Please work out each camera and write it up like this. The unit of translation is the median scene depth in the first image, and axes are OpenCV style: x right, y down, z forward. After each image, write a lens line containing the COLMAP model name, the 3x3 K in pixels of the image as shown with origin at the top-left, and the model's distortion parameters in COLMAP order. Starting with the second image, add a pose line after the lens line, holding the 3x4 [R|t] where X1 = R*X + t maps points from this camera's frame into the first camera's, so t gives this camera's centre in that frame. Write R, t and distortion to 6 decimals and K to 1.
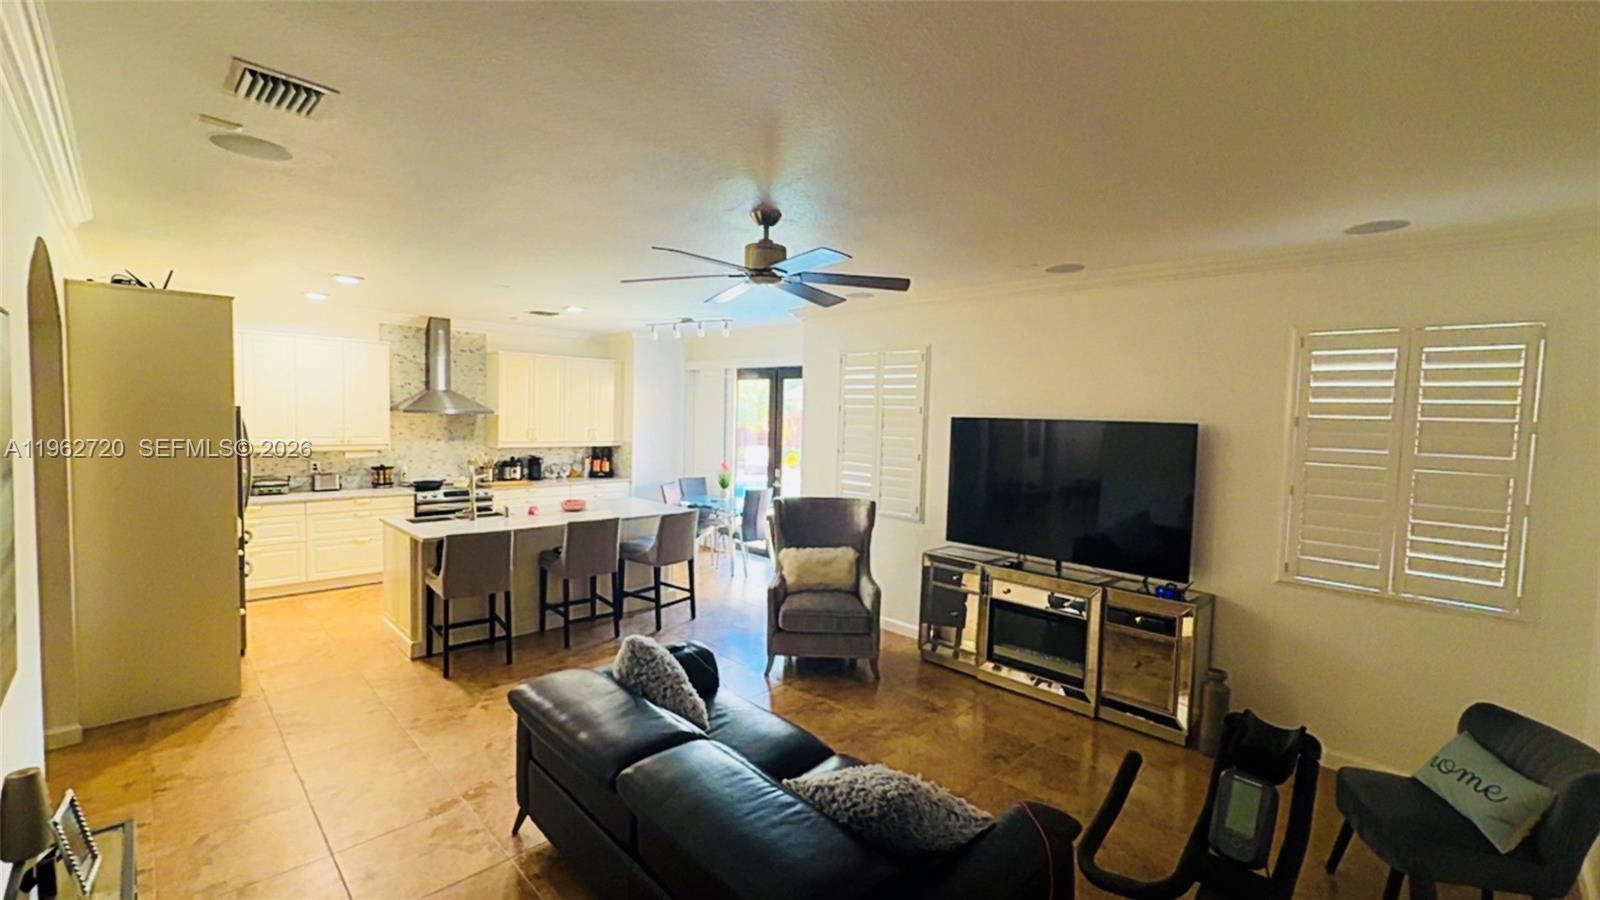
lens RADIAL K [[672.0, 0, 800.0], [0, 672.0, 450.0], [0, 0, 1]] dist [0.012875, -0.000285]
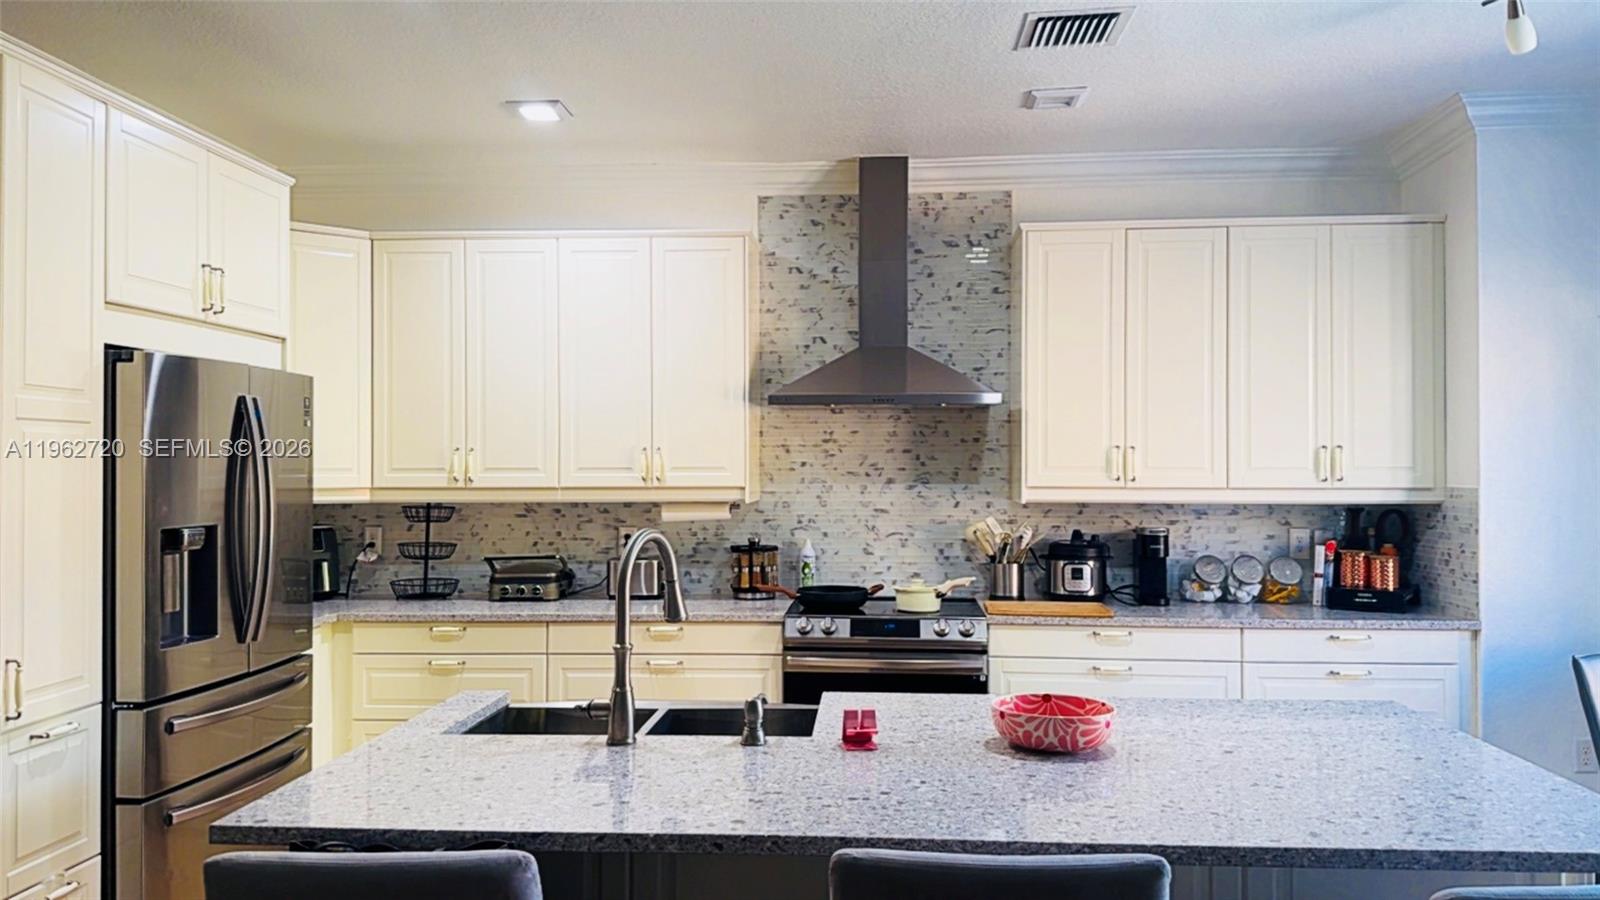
lens RADIAL K [[1175.6, 0, 800.0], [0, 1175.6, 450.0], [0, 0, 1]] dist [0.179433, -0.309950]
pose [[0.656769, -0.038176, -0.753124, -0.063655], [-0.022665, 0.997267, -0.070317, 0.015273], [0.753751, 0.063251, 0.654109, 0.516900]]
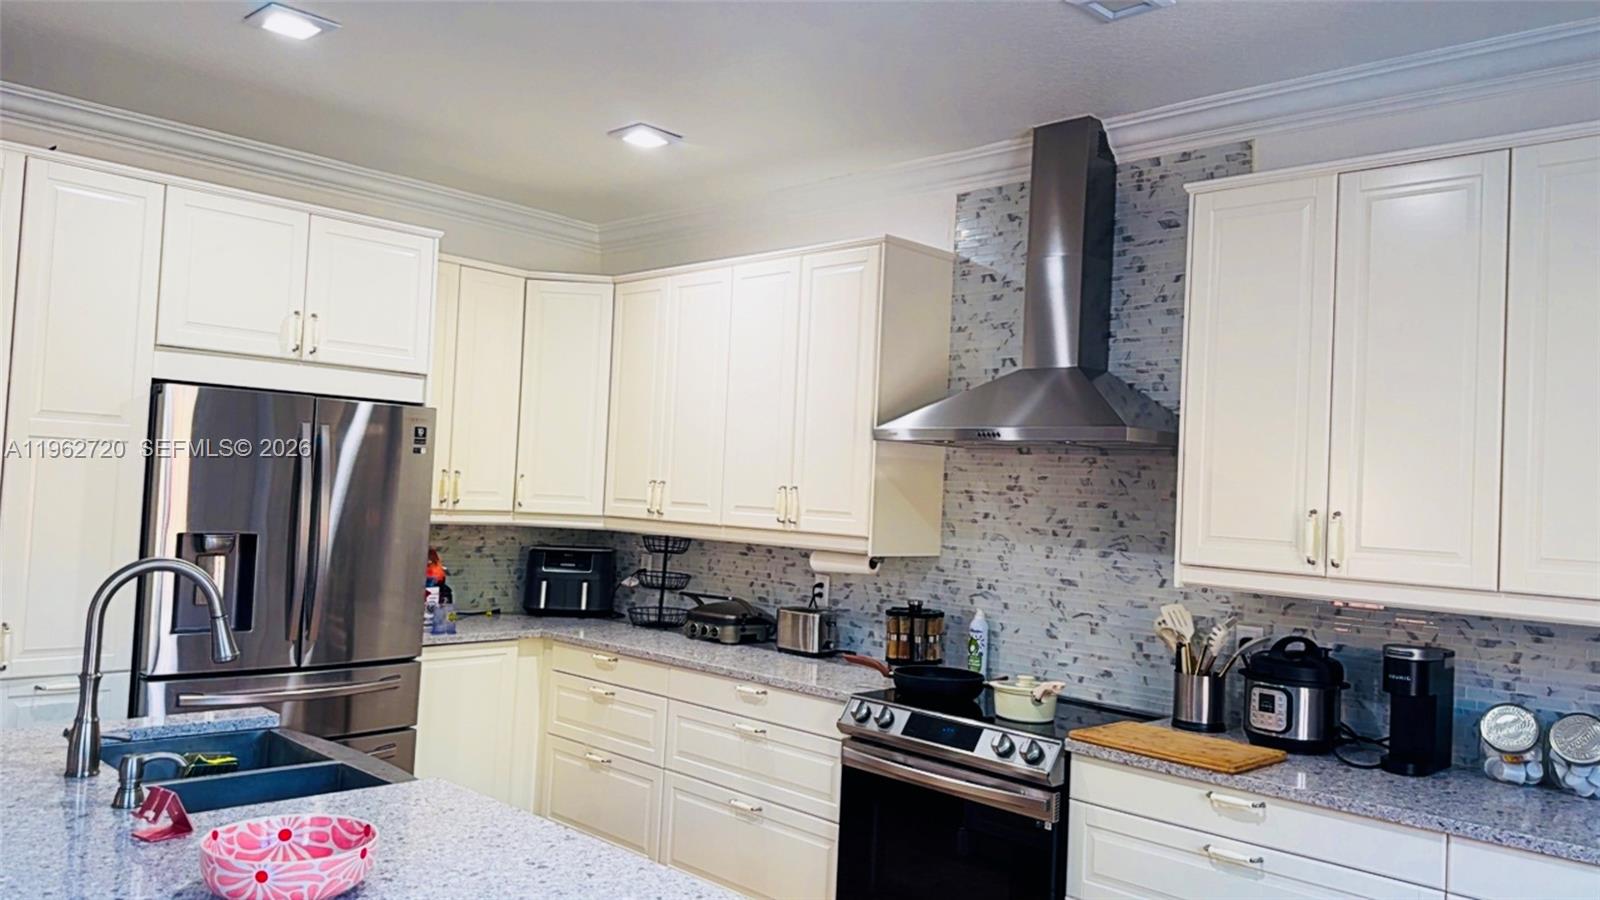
lens RADIAL K [[1175.6, 0, 800.0], [0, 1175.6, 450.0], [0, 0, 1]] dist [0.179433, -0.309950]
pose [[0.011993, -0.062271, -0.997987, -0.023793], [-0.104347, 0.992532, -0.063184, -0.010418], [0.994469, 0.104895, 0.005405, 0.864115]]
